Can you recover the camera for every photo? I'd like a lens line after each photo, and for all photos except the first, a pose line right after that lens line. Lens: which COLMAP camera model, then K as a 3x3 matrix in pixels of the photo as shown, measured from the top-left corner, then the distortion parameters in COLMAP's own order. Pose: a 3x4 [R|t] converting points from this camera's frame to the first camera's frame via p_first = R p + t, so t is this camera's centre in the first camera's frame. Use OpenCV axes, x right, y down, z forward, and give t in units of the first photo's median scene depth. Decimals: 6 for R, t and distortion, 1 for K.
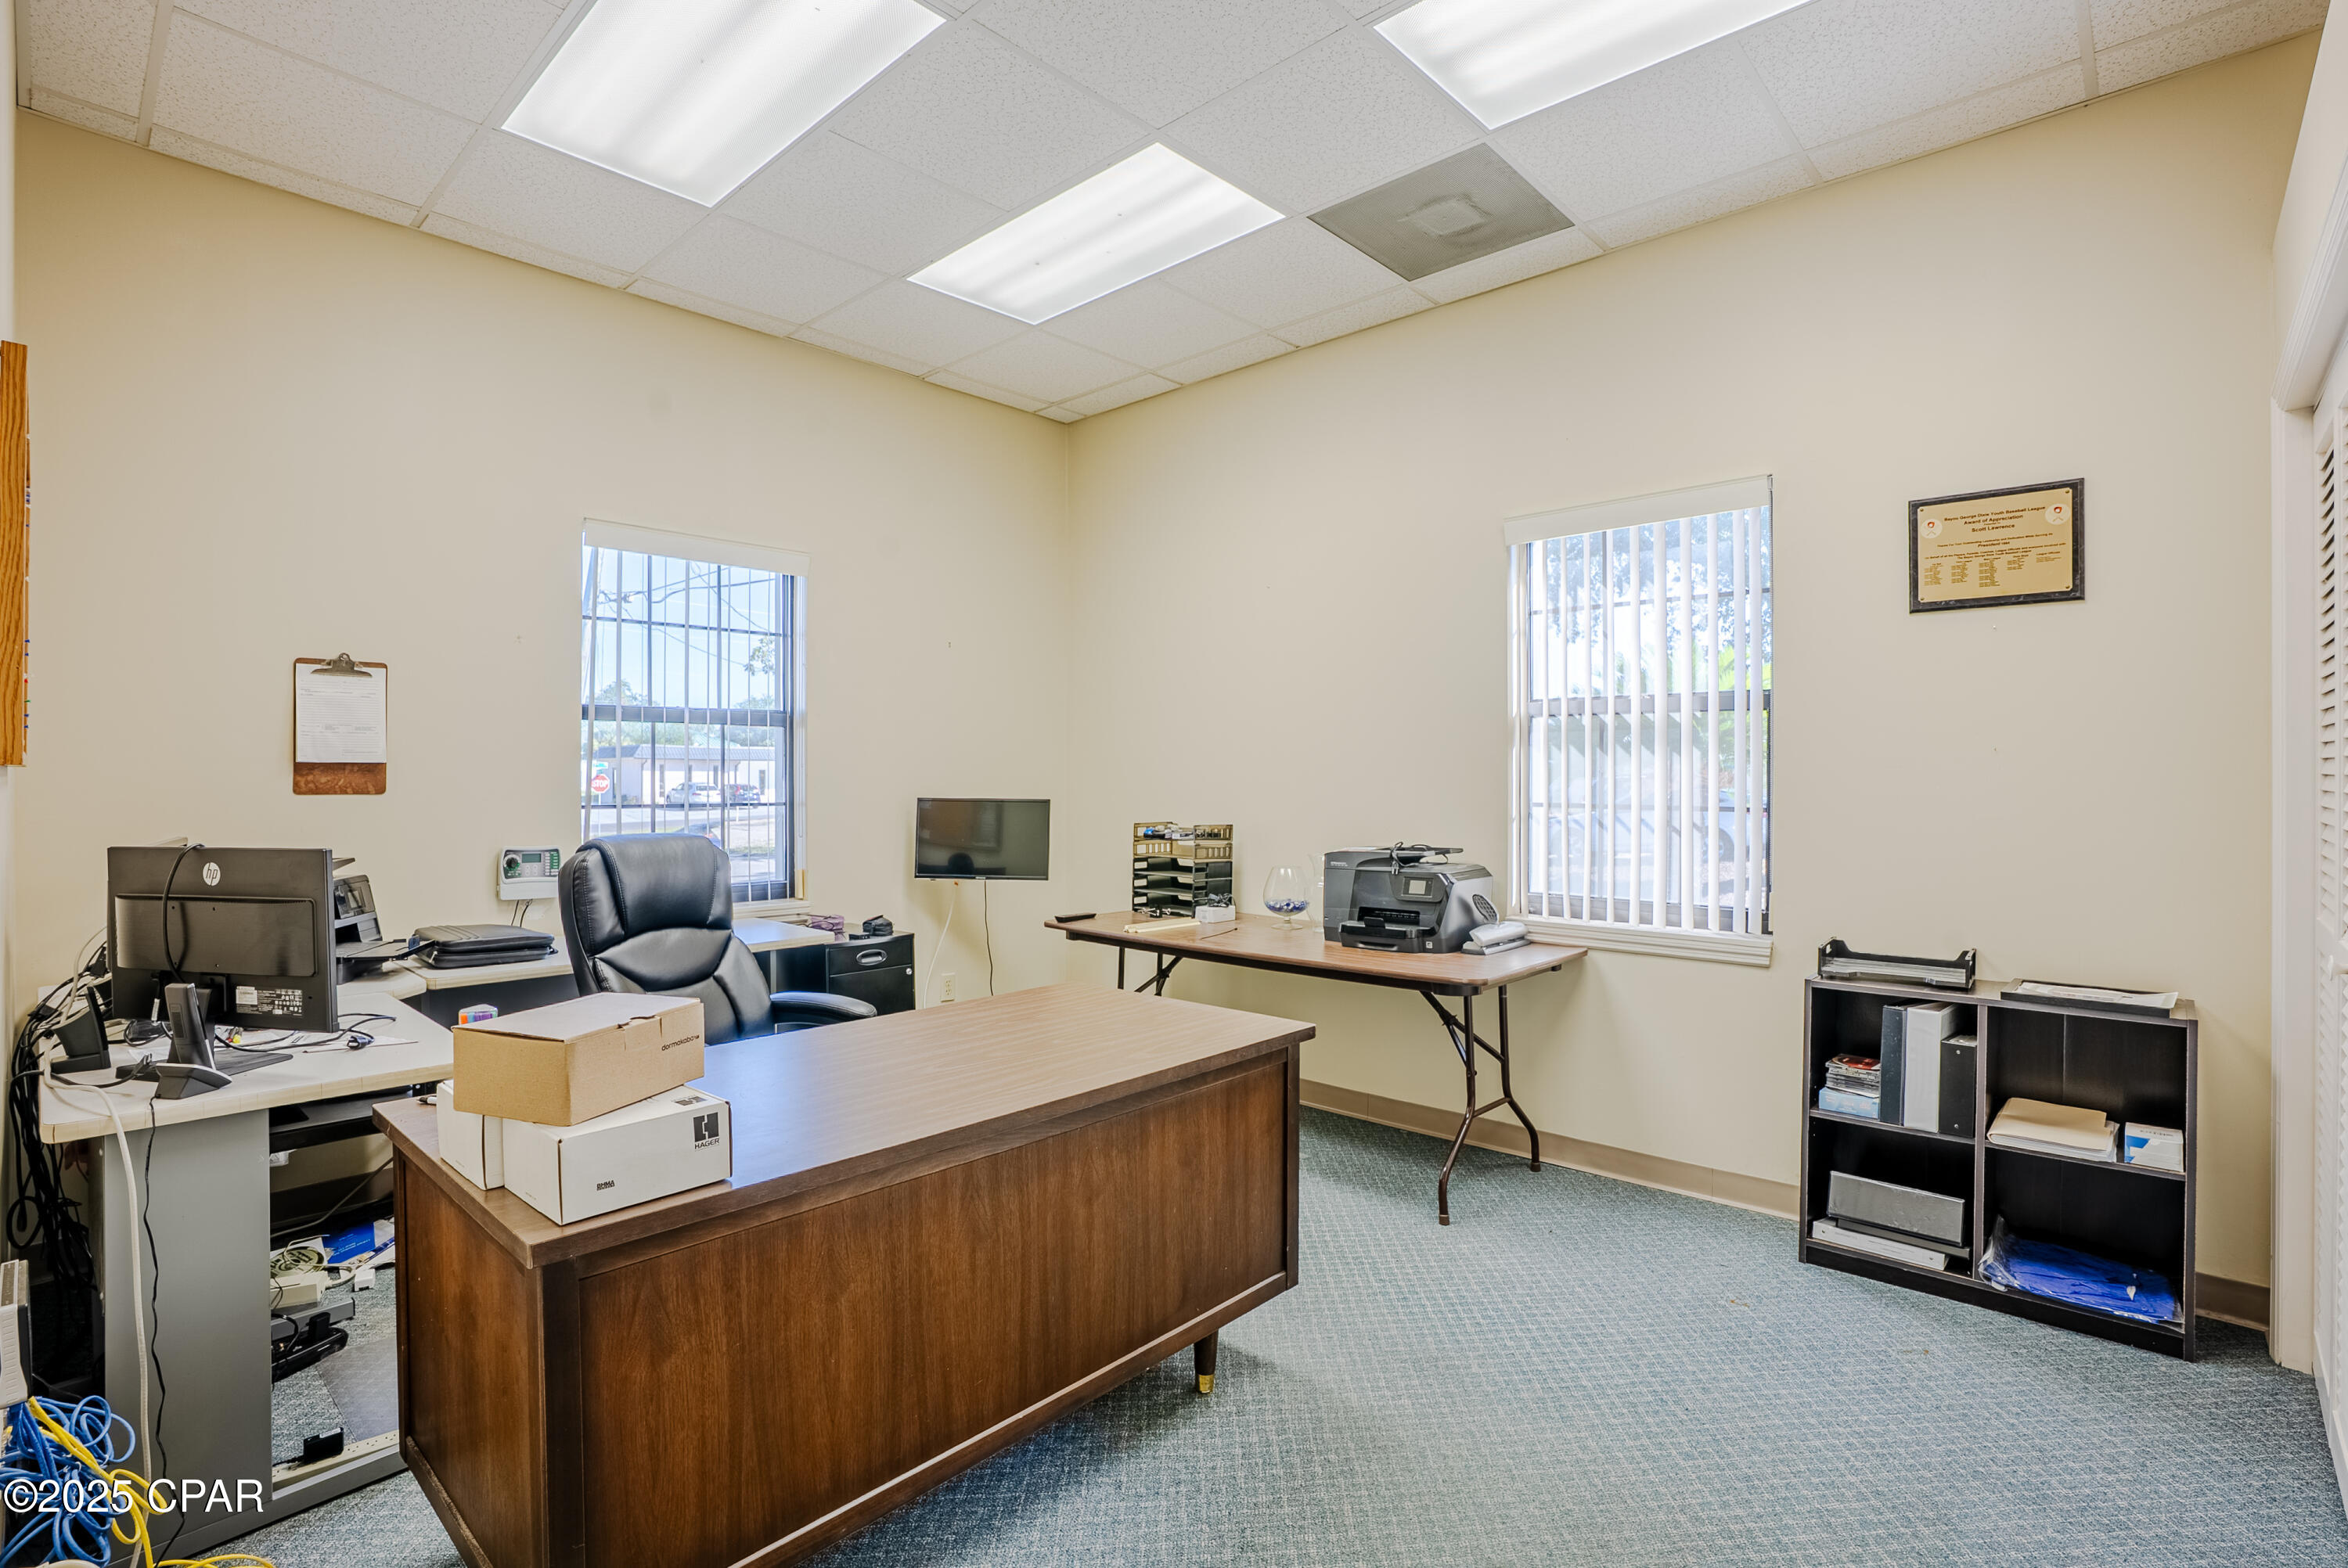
lens RADIAL K [[1083.3, 0, 1174.0], [0, 1083.3, 784.0], [0, 0, 1]] dist [-0.079207, 0.025062]
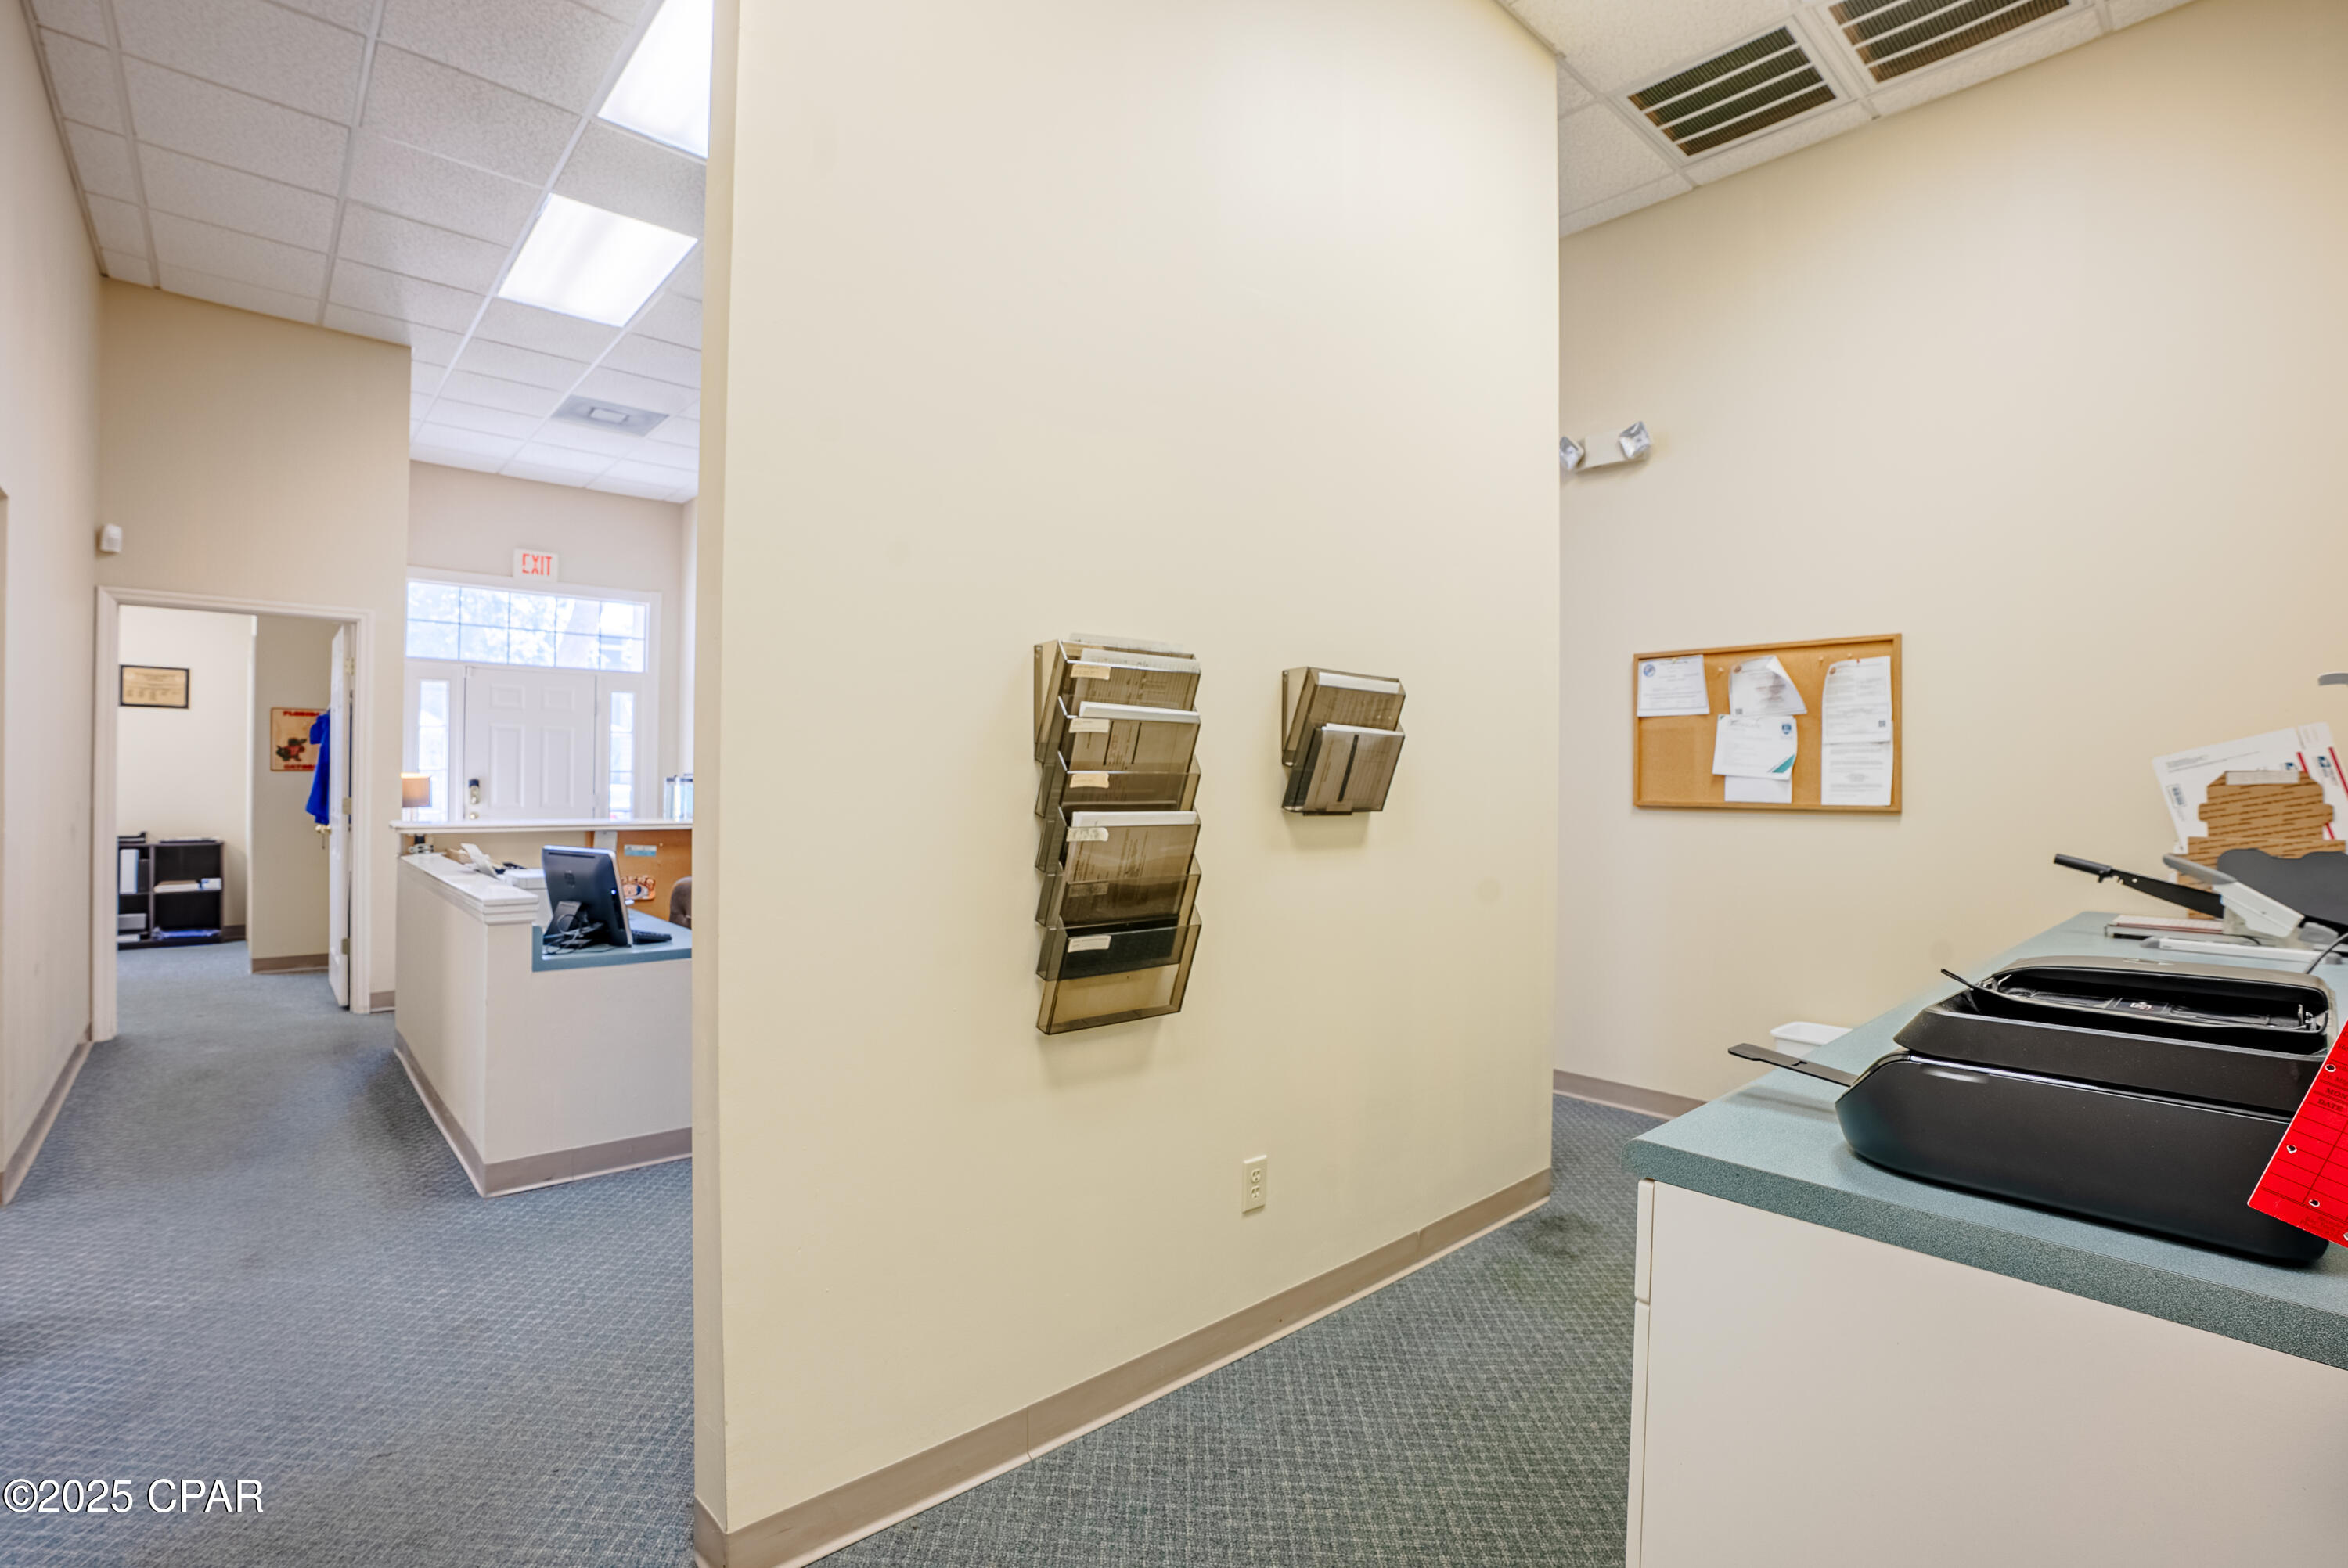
lens RADIAL K [[1083.3, 0, 1174.0], [0, 1083.3, 784.0], [0, 0, 1]] dist [-0.079207, 0.025062]
pose [[0.088463, 0.003009, 0.996075, -1.820495], [-0.003504, 0.999990, -0.002709, 0.032805], [-0.996073, -0.003250, 0.088472, -2.097468]]
